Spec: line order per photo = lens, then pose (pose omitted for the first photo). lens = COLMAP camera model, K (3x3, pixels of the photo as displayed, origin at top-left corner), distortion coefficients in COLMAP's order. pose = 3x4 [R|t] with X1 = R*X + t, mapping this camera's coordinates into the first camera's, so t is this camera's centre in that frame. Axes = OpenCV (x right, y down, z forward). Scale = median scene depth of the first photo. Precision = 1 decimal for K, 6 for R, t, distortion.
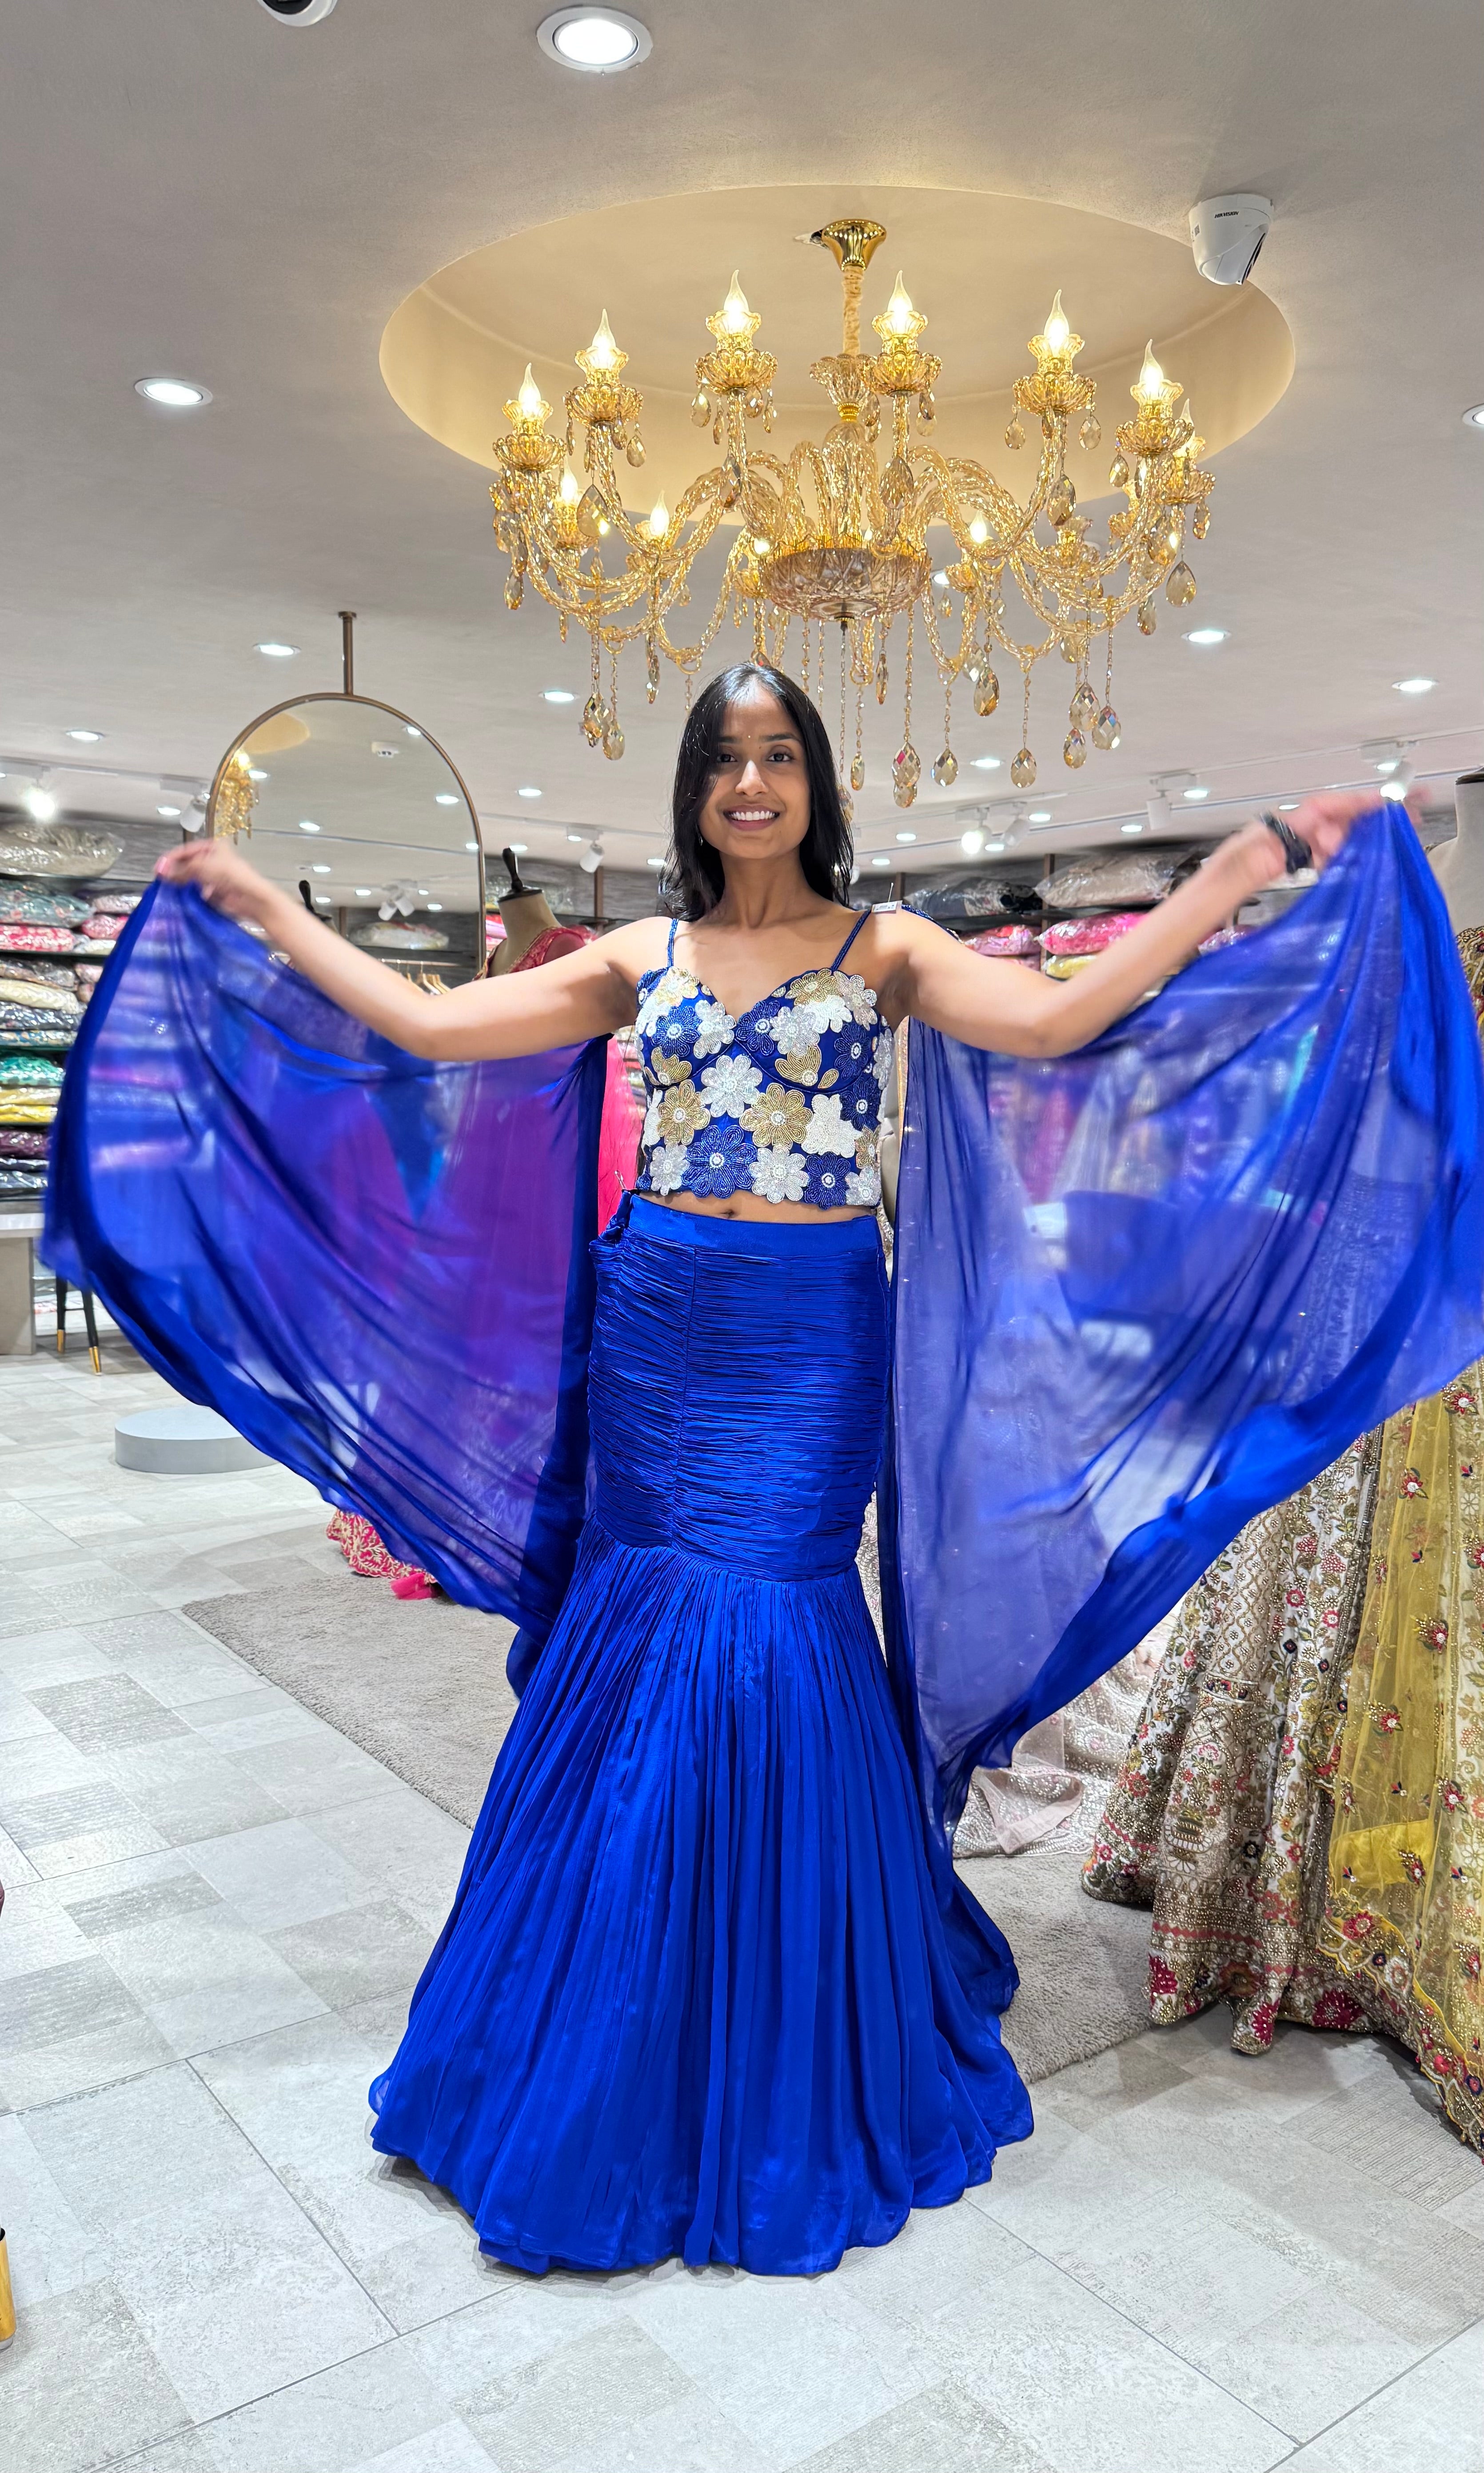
lens RADIAL K [[1833.1, 0, 742.0], [0, 1833.1, 1236.5], [0, 0, 1]] dist [0.026312, -0.024866]
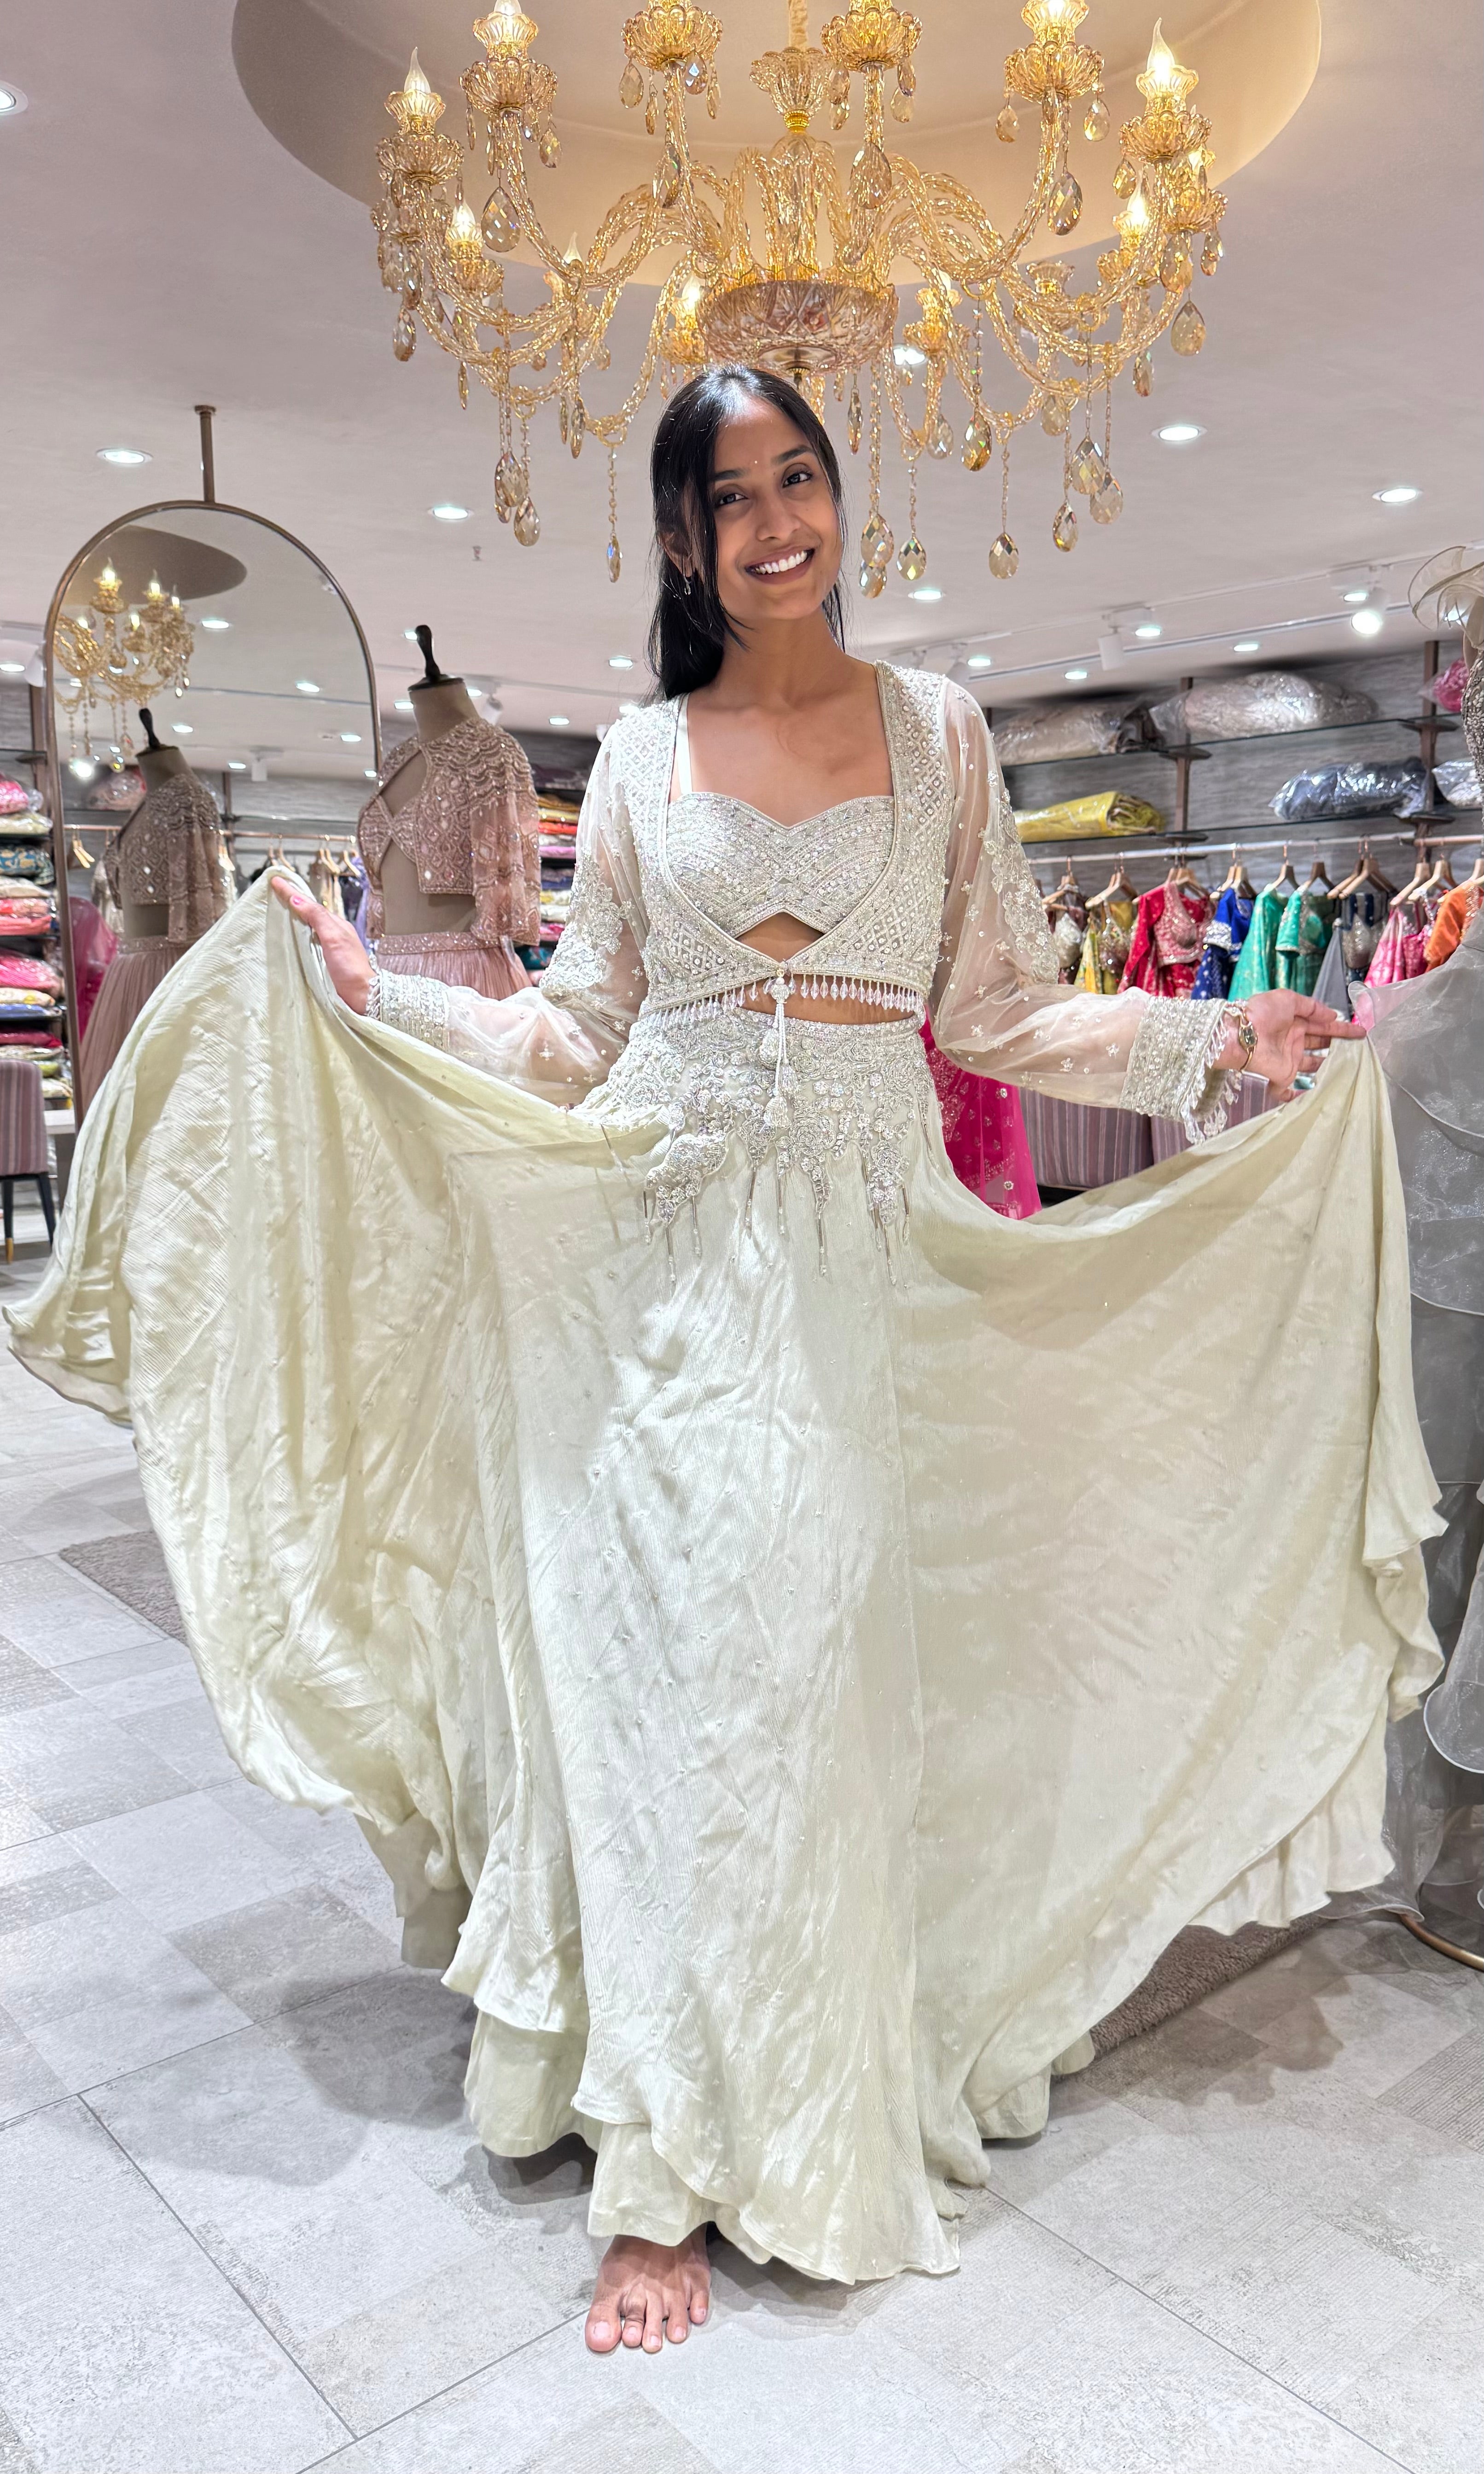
lens RADIAL K [[1897.5, 0, 773.1], [0, 1897.5, 1230.2], [0, 0, 1]] dist [0.029266, -0.030312]
pose [[0.997558, -0.029779, 0.063174, -0.030140], [0.026743, 0.998471, 0.048371, 0.022671], [-0.064518, -0.046563, 0.996830, 0.132088]]
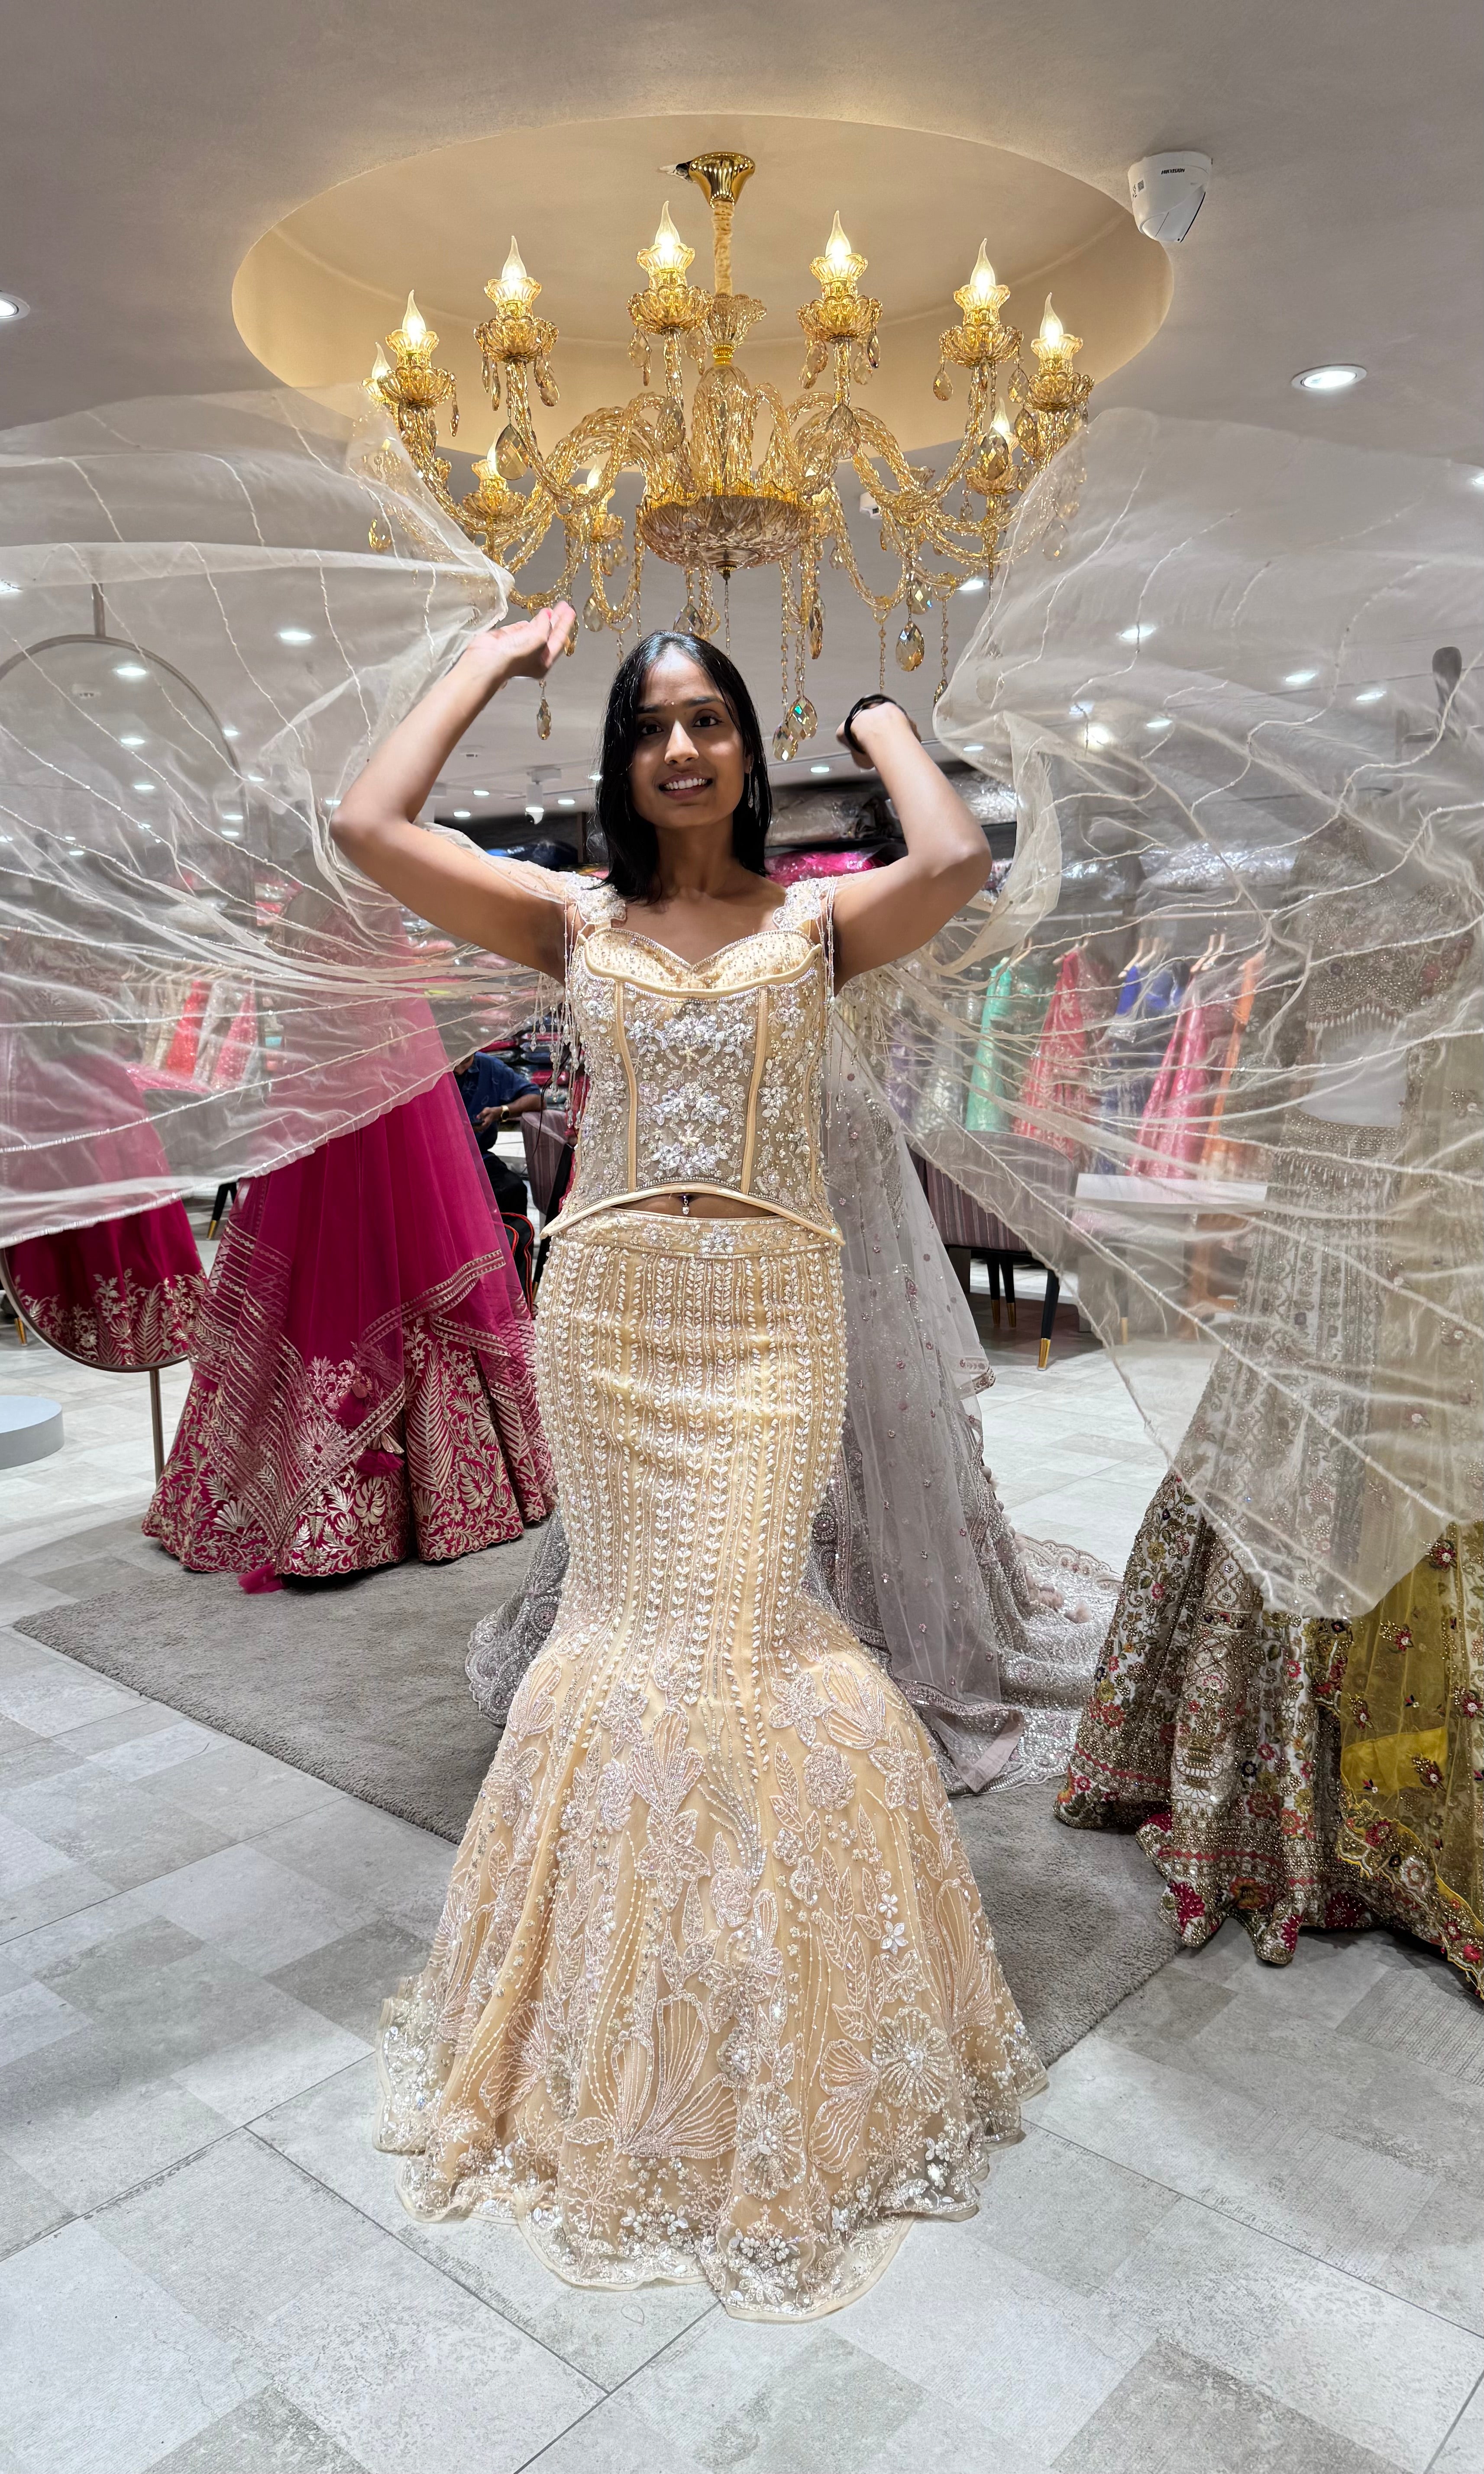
lens RADIAL K [[1785.5, 0, 702.5], [0, 1785.5, 1232.2], [0, 0, 1]] dist [0.031370, -0.026520]
pose [[0.979142, -0.058645, 0.194532, -0.212141], [0.051120, 0.997745, 0.043484, -0.032983], [-0.196643, -0.032633, 0.979932, 0.069786]]
